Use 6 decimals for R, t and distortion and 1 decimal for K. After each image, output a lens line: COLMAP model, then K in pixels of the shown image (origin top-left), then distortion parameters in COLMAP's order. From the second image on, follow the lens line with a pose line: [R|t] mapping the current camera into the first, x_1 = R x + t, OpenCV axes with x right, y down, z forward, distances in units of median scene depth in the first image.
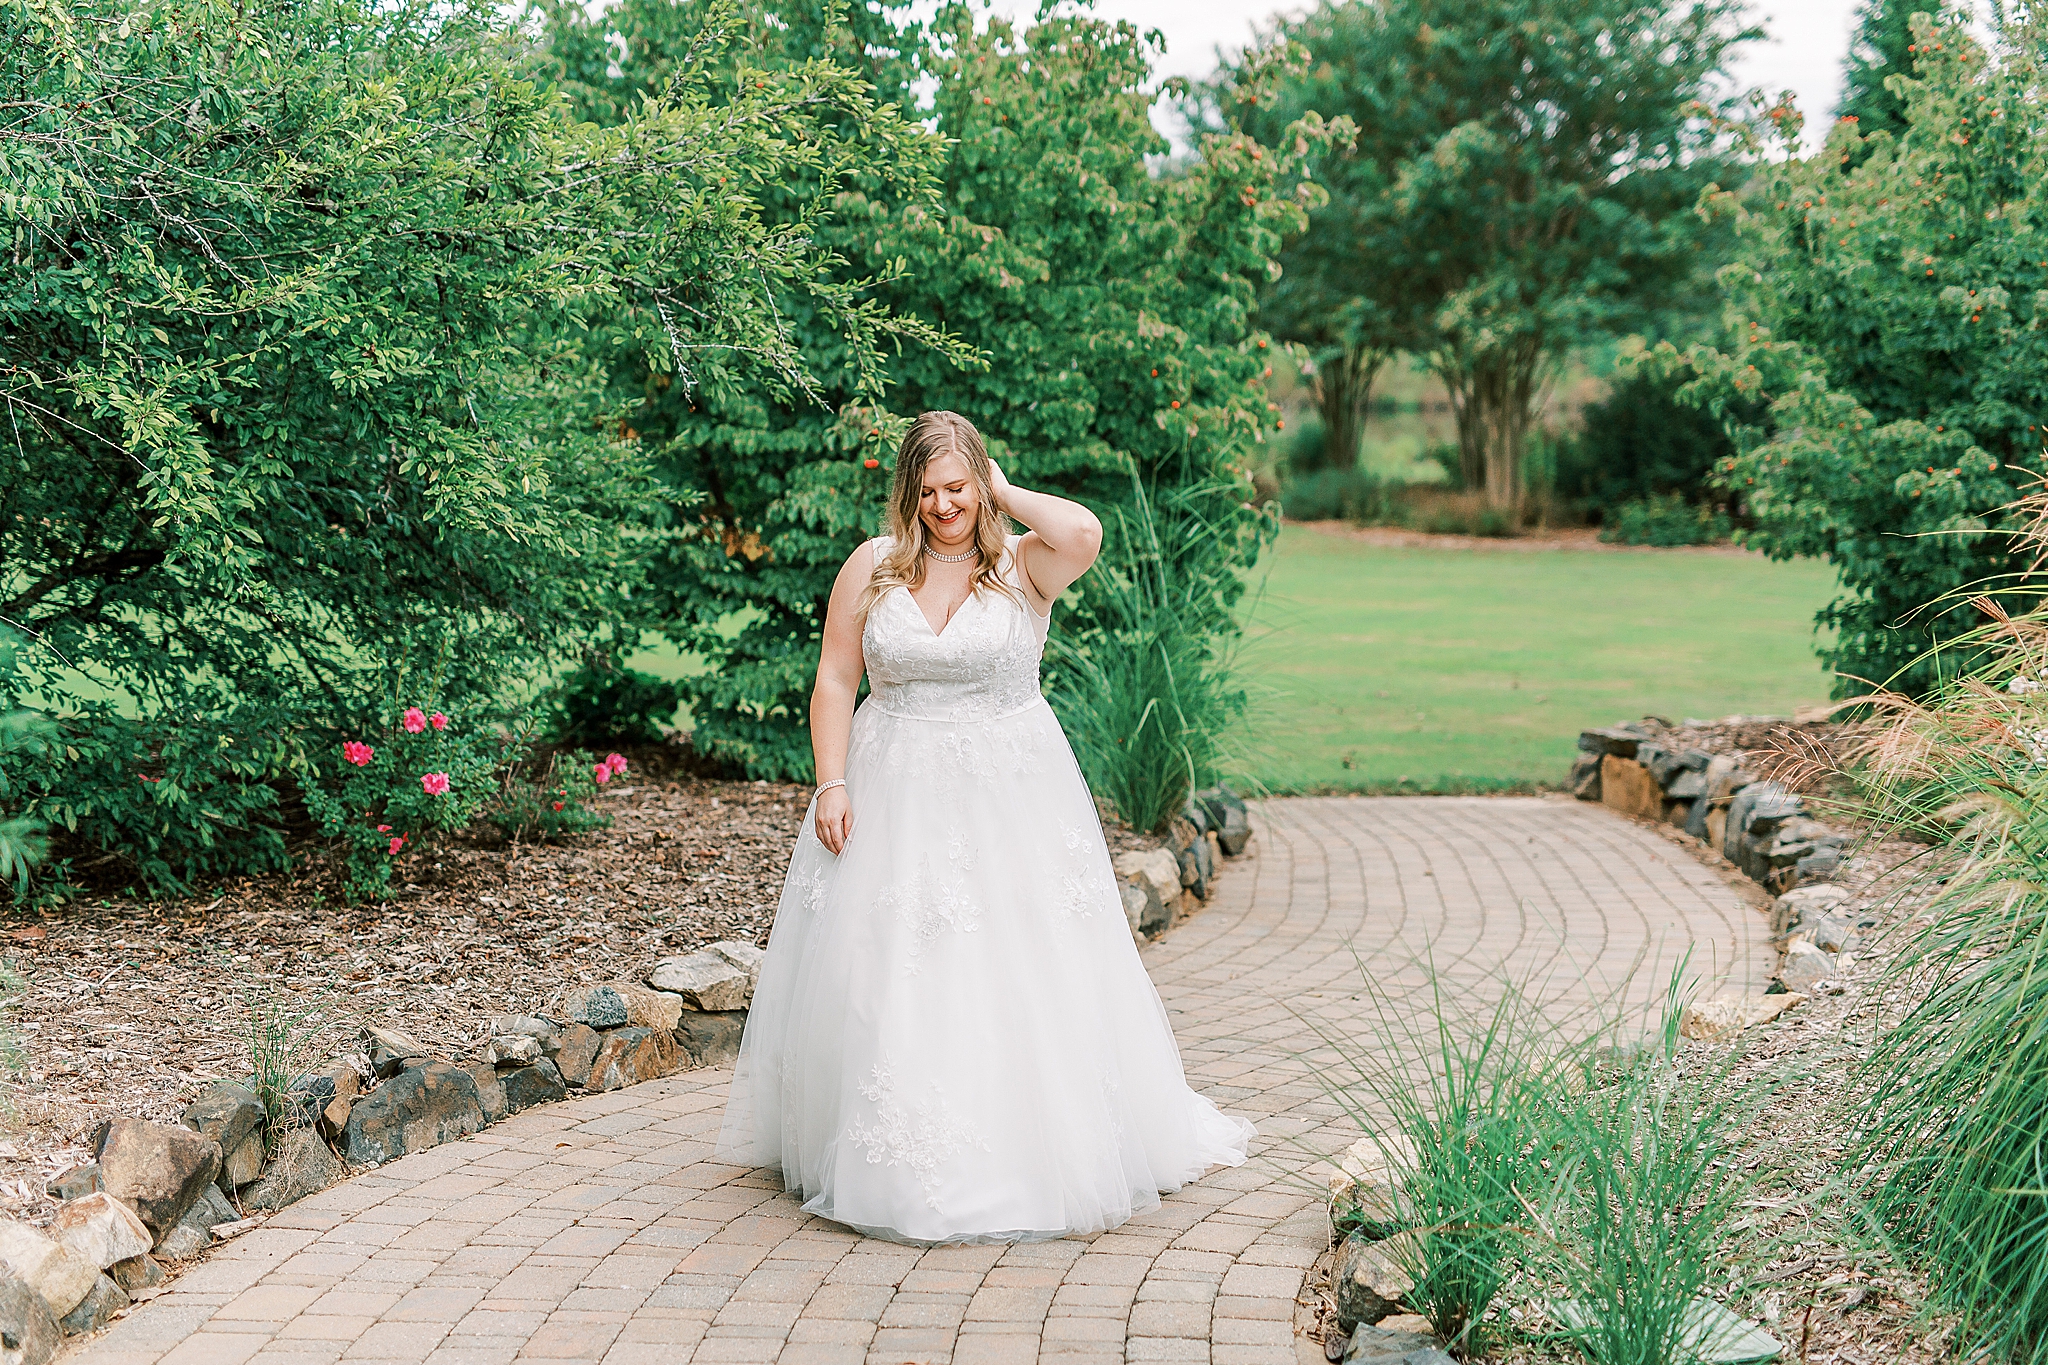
lens RADIAL K [[2934.7, 0, 1024.0], [0, 2934.7, 682.5], [0, 0, 1]] dist [0.002024, 0.021246]
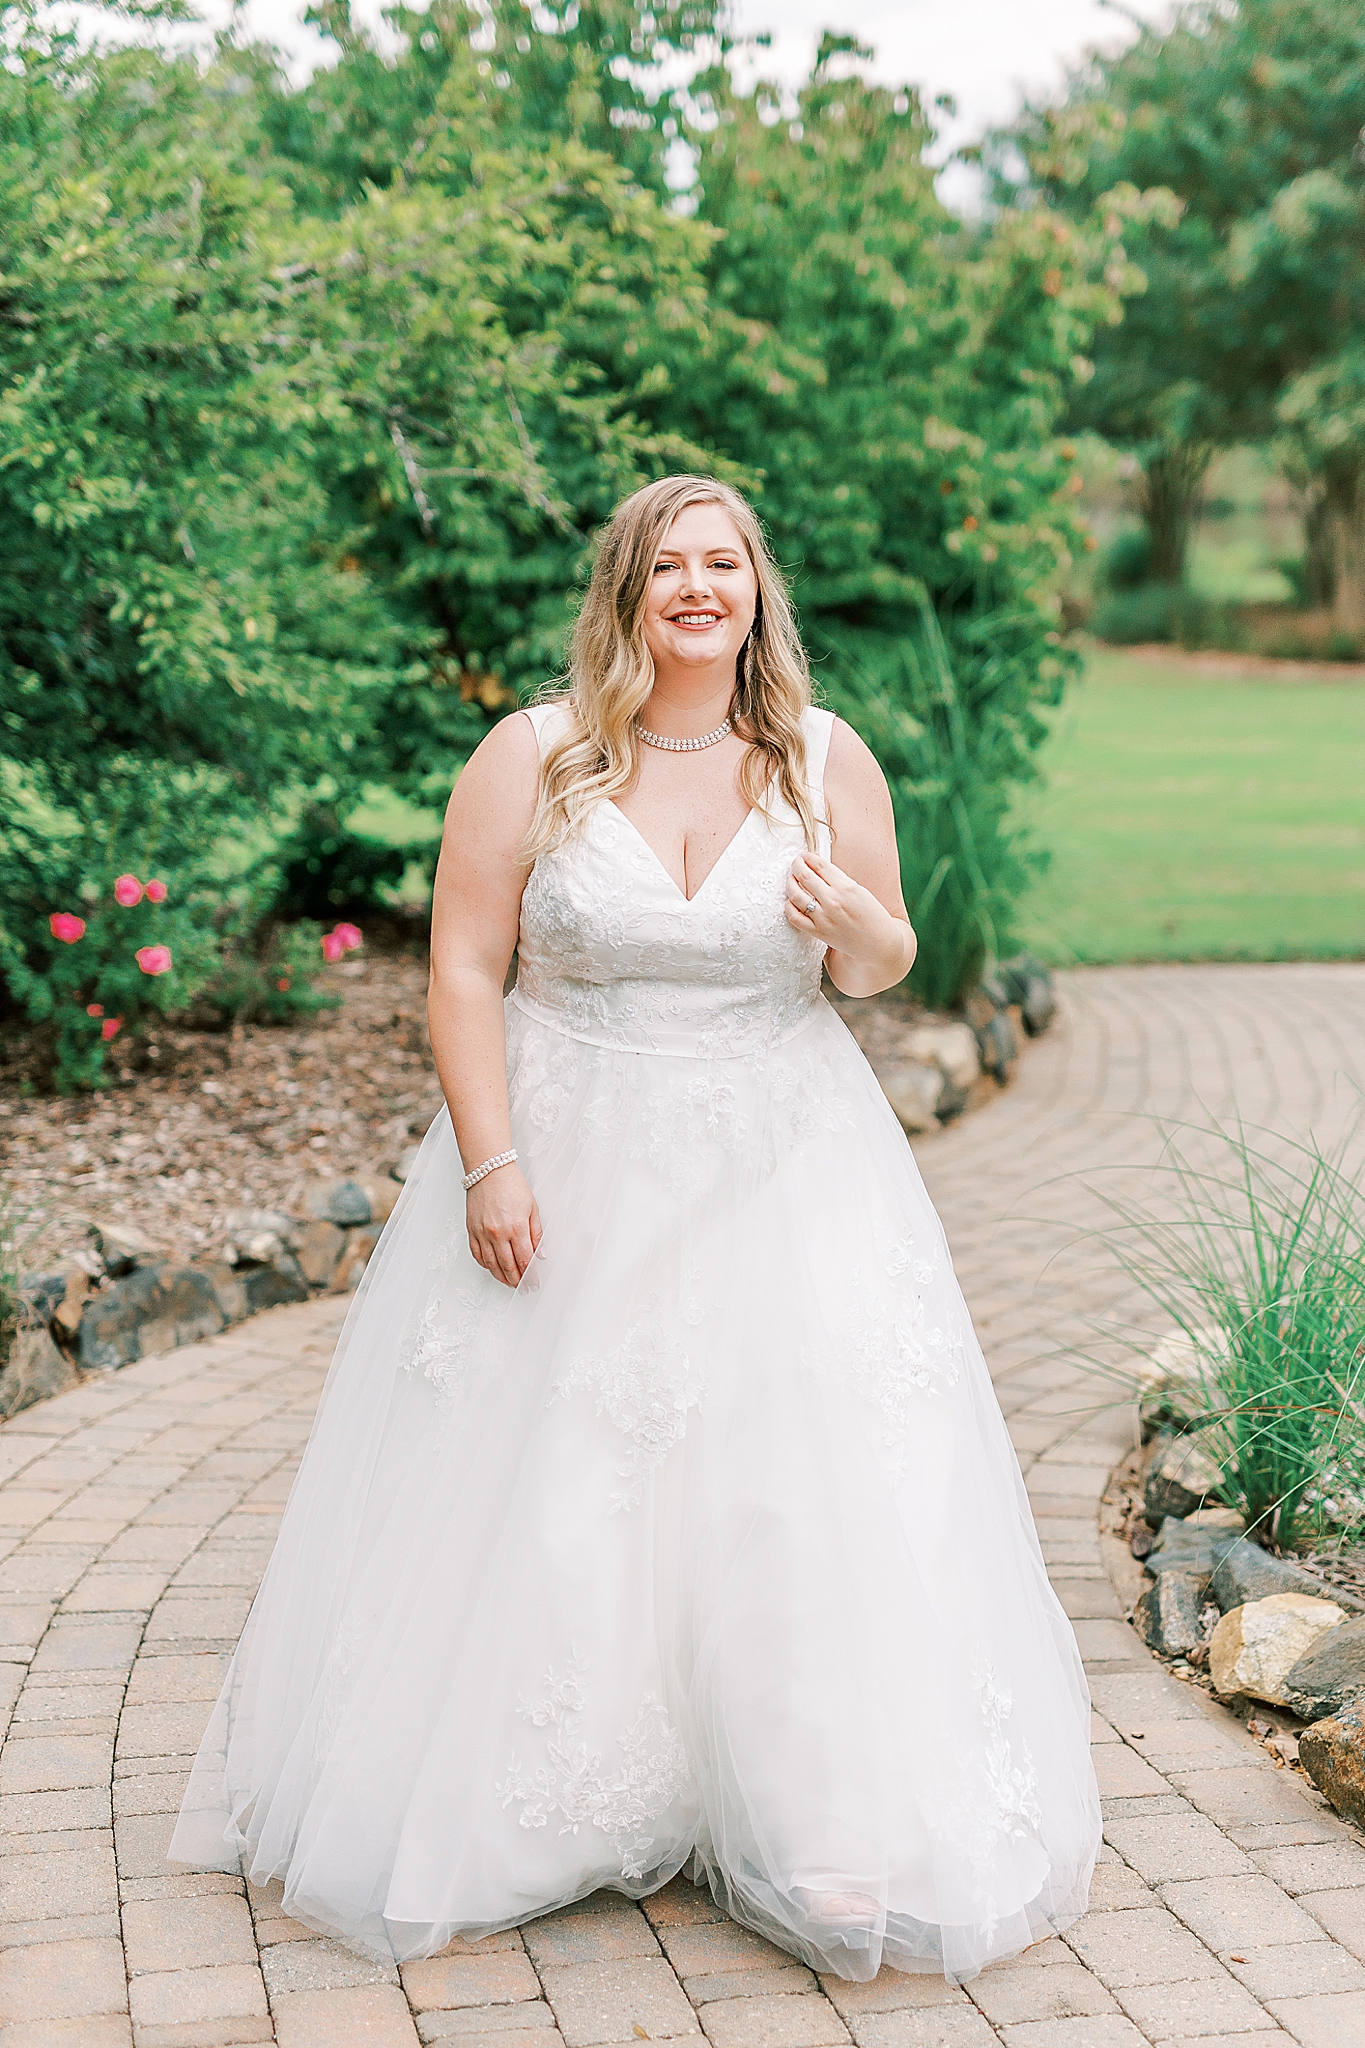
lens RADIAL K [[2934.7, 0, 682.5], [0, 2934.7, 1024.0], [0, 0, 1]] dist [0.002024, 0.021246]
pose [[0.998932, -0.007630, -0.045572, 0.004187], [0.010298, 0.998229, 0.058597, 0.002632], [0.045044, -0.059004, 0.997241, 0.104224]]
